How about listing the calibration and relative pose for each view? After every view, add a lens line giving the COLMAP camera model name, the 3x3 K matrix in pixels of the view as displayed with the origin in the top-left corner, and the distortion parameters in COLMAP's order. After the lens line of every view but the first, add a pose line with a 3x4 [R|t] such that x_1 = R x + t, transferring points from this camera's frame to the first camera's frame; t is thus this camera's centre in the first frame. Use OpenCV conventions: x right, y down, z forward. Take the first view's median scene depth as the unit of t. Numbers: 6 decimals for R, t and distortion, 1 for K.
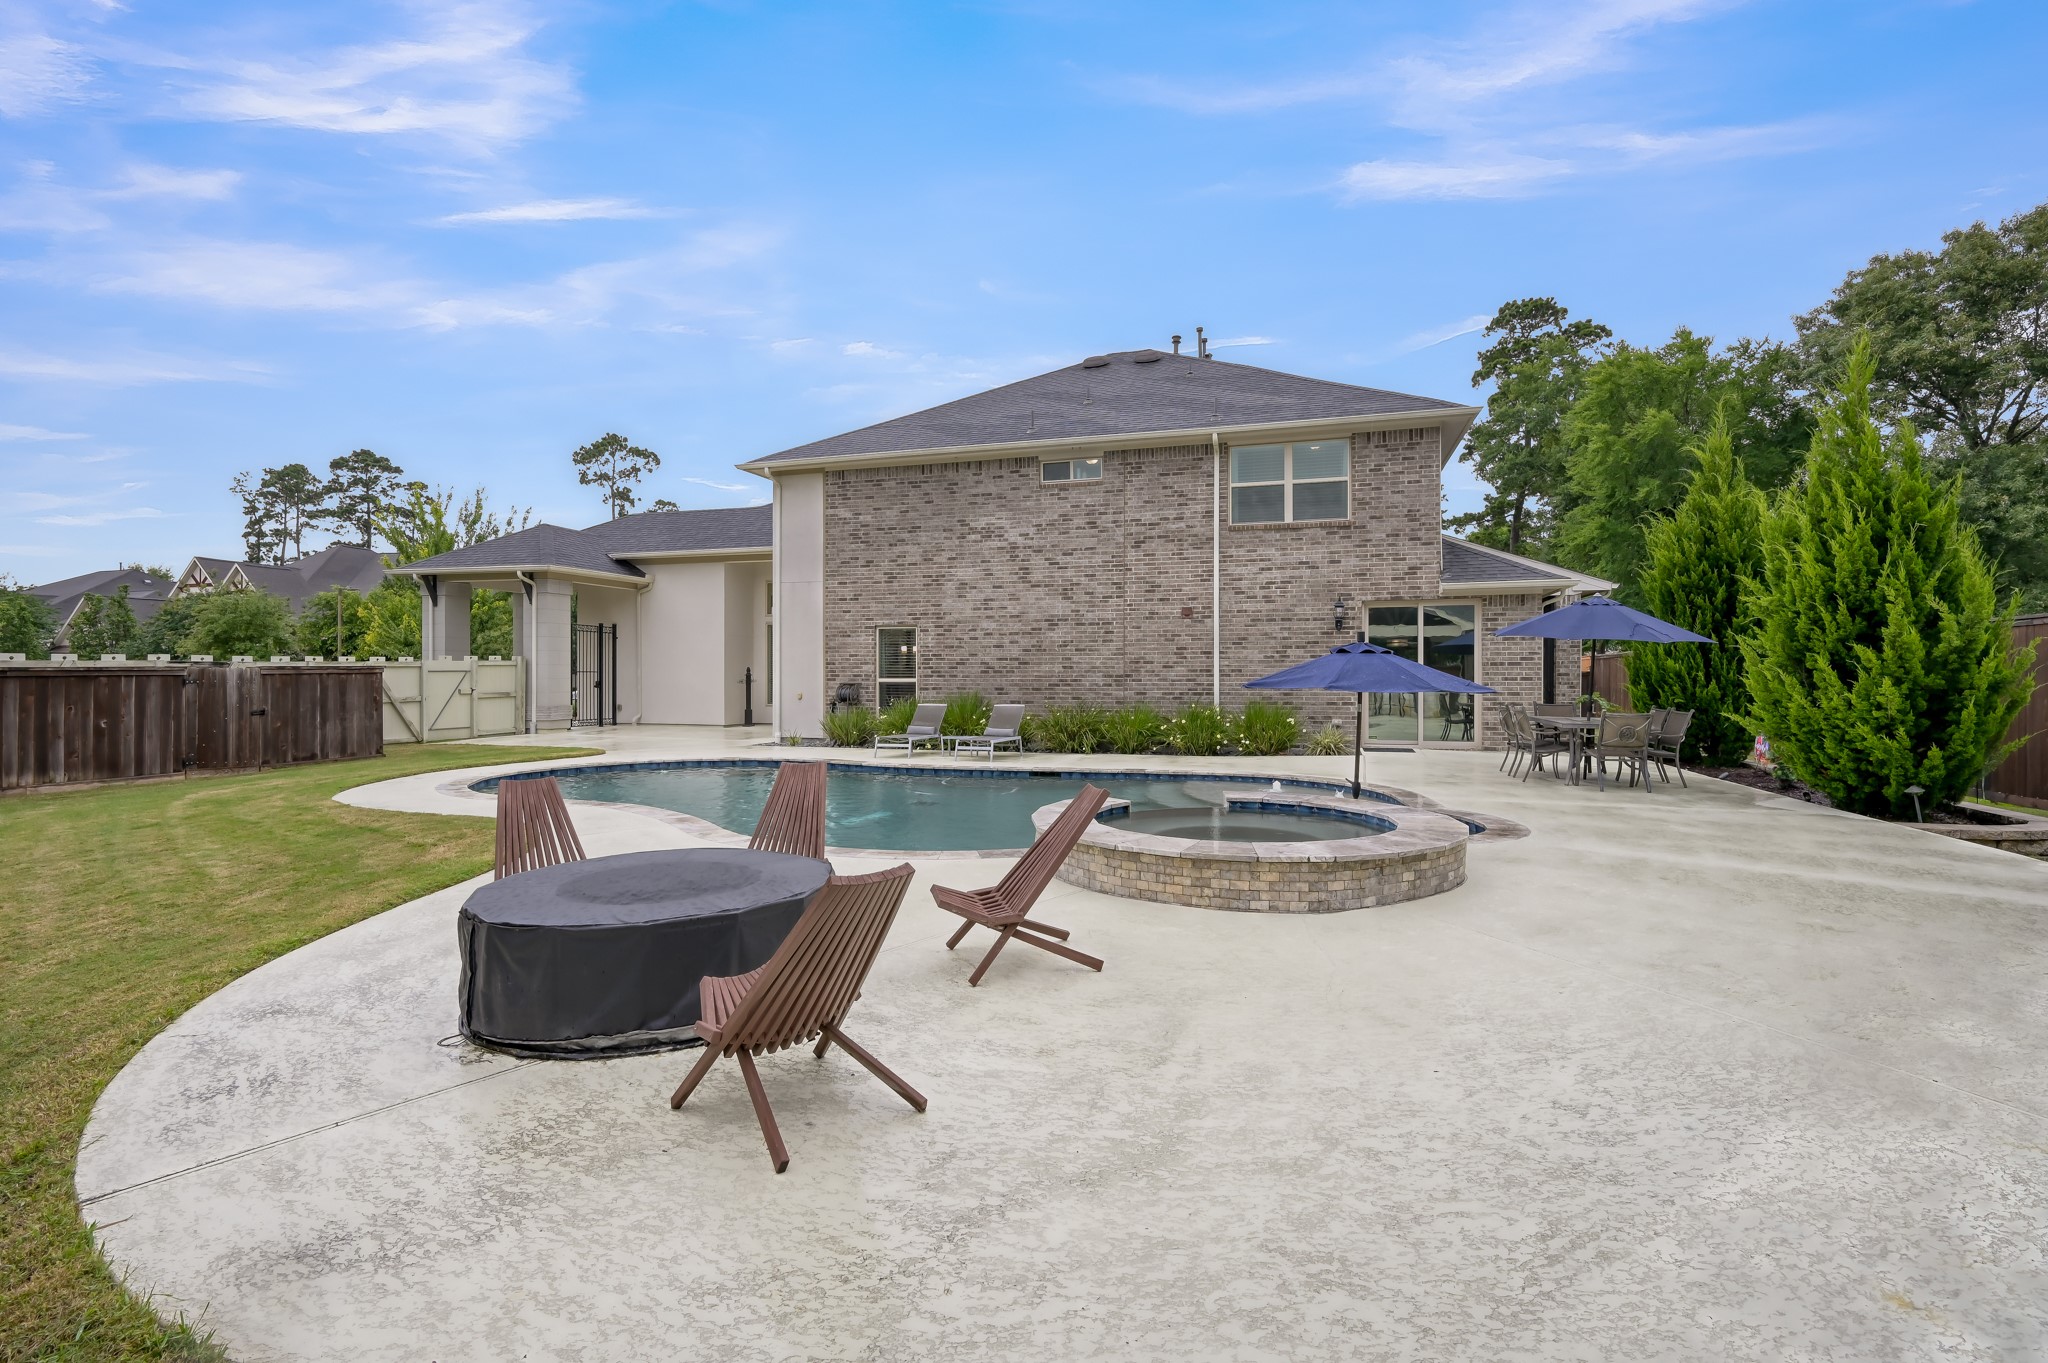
lens RADIAL K [[913.8, 0, 1024.0], [0, 913.8, 681.5], [0, 0, 1]] dist [-0.001488, 0.000394]
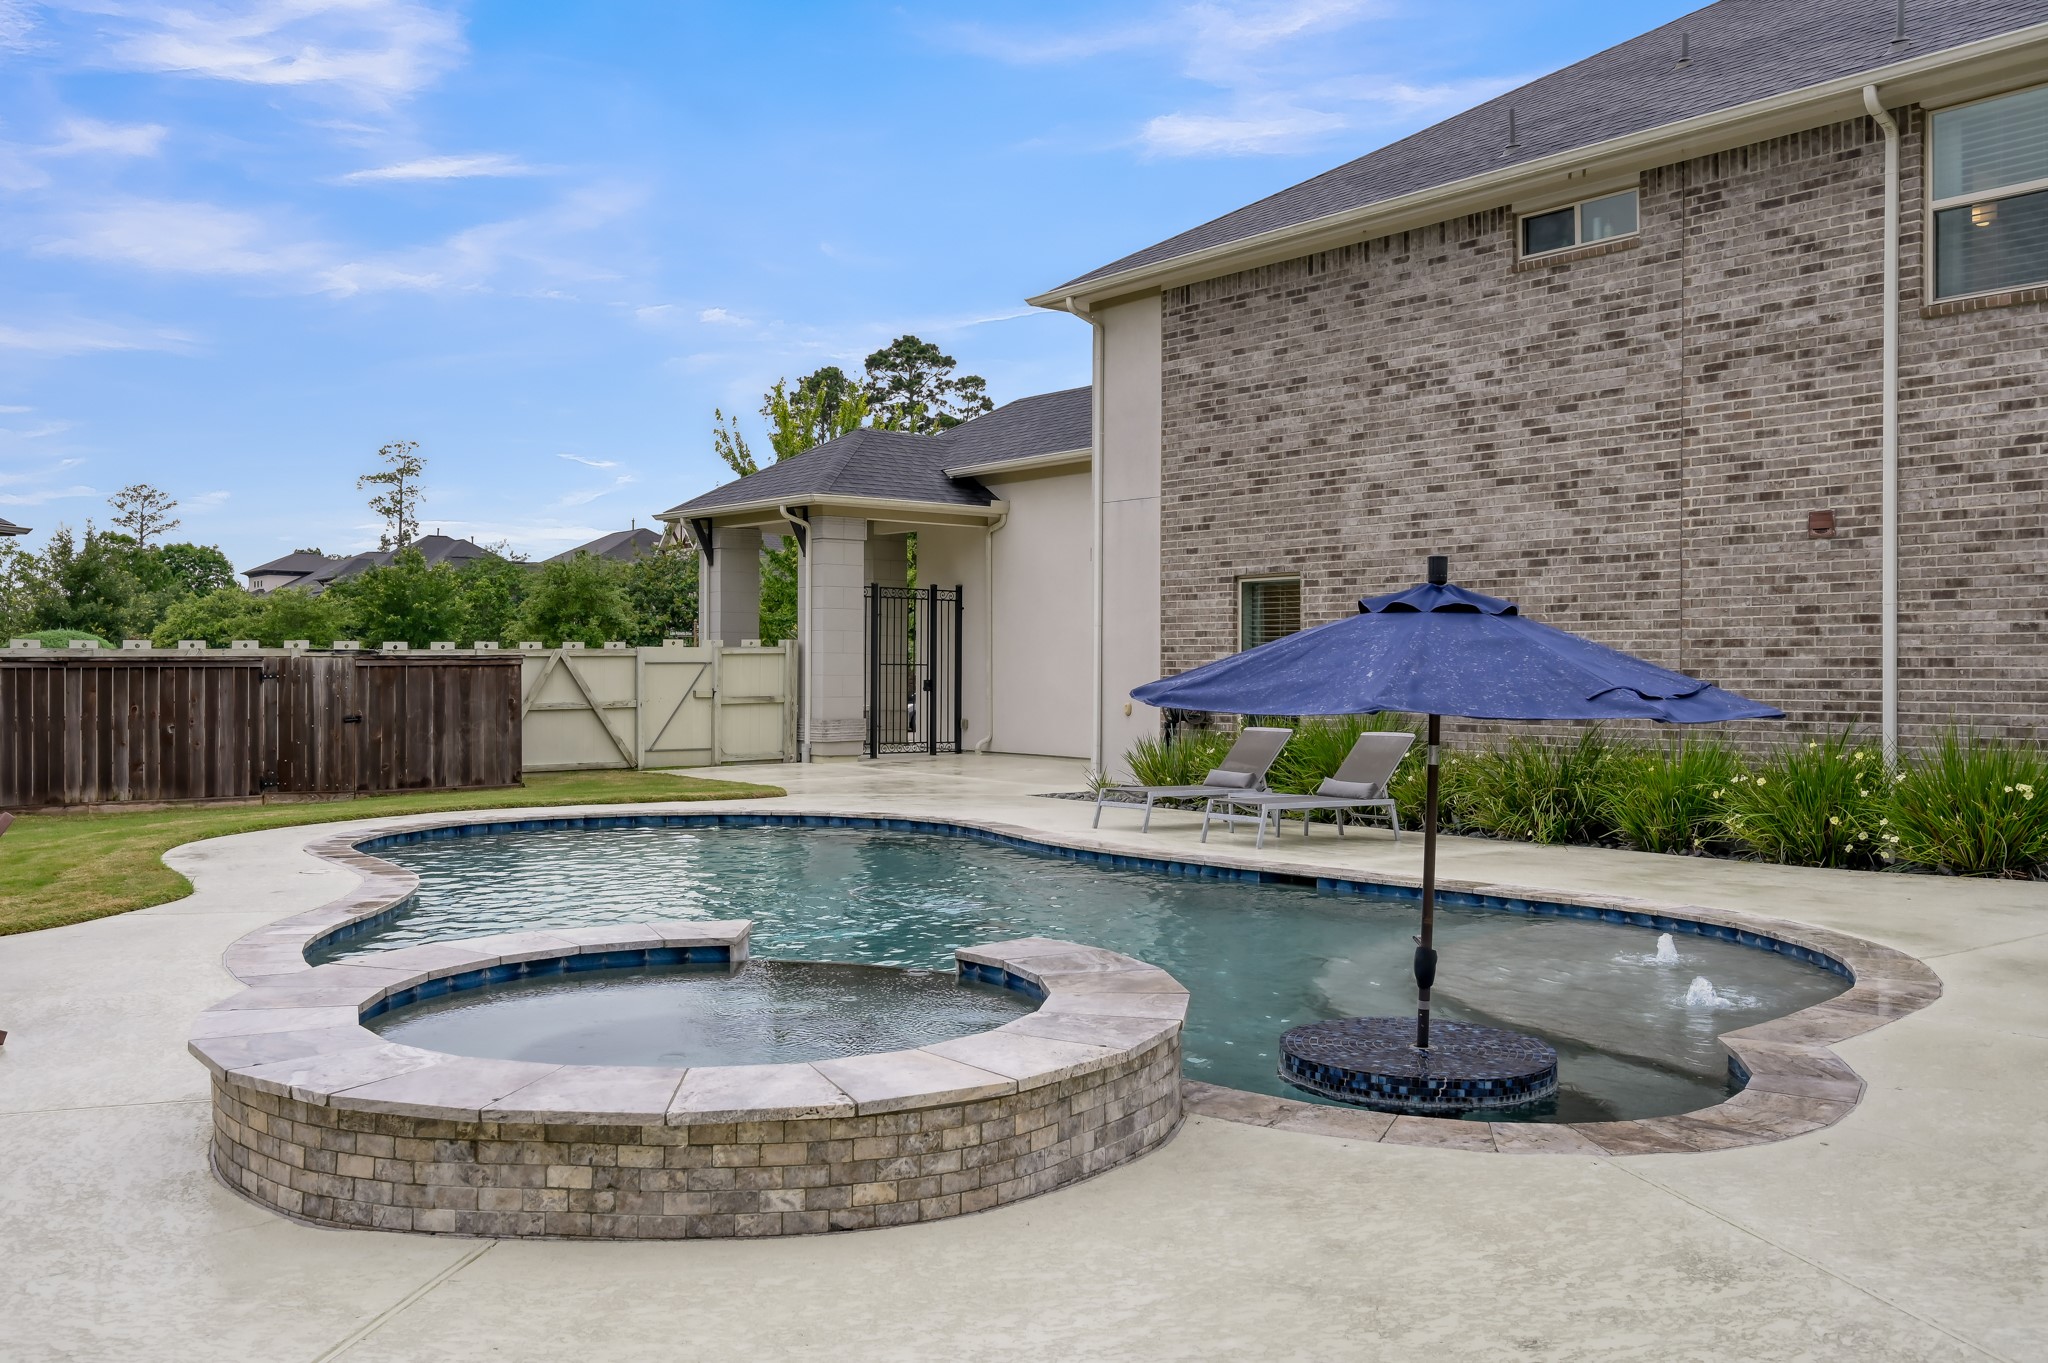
lens RADIAL K [[1675.4, 0, 1024.0], [0, 1675.4, 681.5], [0, 0, 1]] dist [-0.002043, -0.000815]
pose [[0.832609, 0.006574, -0.553823, 0.287126], [-0.007563, 0.999971, 0.000500, -0.000509], [0.553810, 0.003773, 0.832634, 0.148521]]
